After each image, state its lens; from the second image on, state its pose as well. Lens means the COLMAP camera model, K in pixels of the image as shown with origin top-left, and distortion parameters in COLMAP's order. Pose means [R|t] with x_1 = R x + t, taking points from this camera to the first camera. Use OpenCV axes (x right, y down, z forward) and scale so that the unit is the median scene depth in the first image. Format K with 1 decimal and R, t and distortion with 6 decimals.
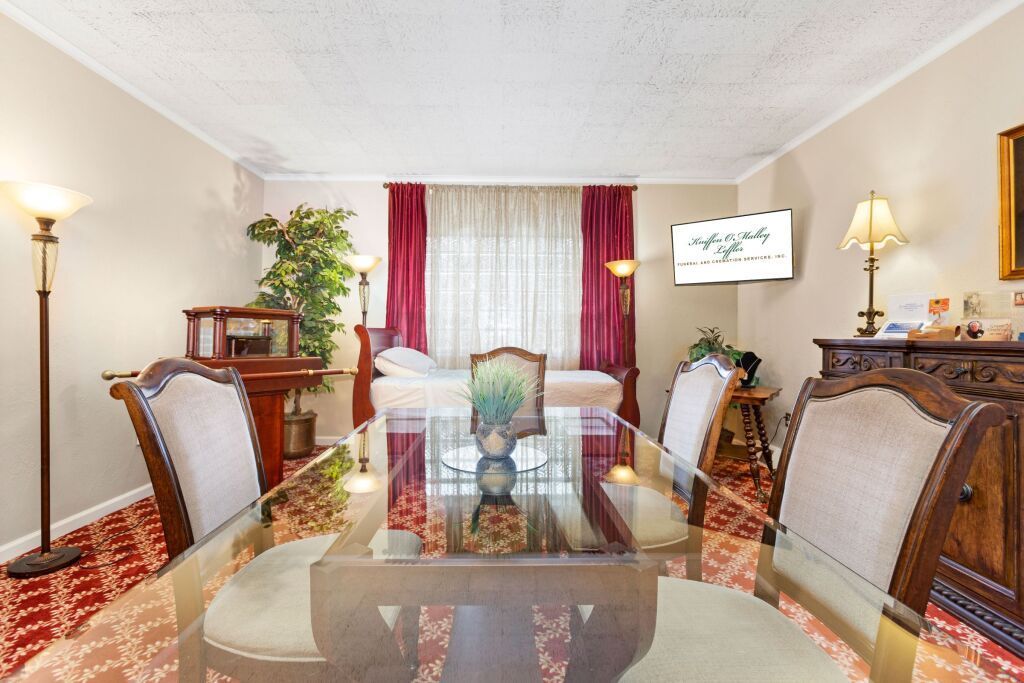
lens RADIAL K [[467.9, 0, 499.1], [0, 467.9, 320.7], [0, 0, 1]] dist [-0.001065, 0.000472]
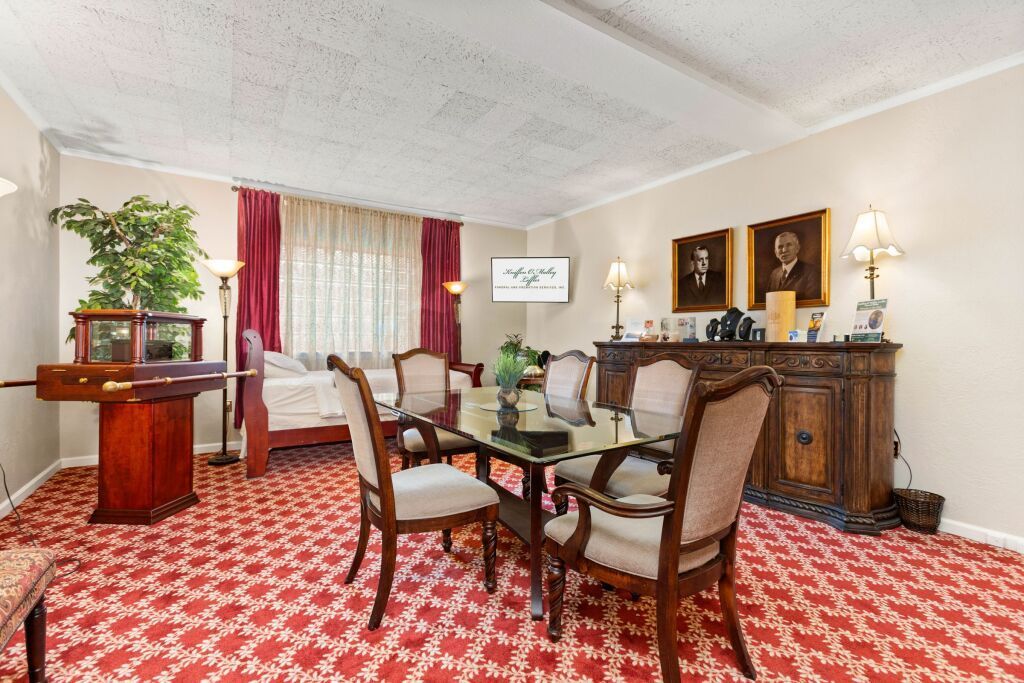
lens RADIAL K [[473.3, 0, 509.4], [0, 473.3, 327.8], [0, 0, 1]] dist [0.001705, 0.000508]
pose [[0.841664, 0.013449, 0.539834, -0.362850], [-0.016778, 0.999858, 0.001249, -0.005838], [-0.539741, -0.010109, 0.841770, -0.198127]]
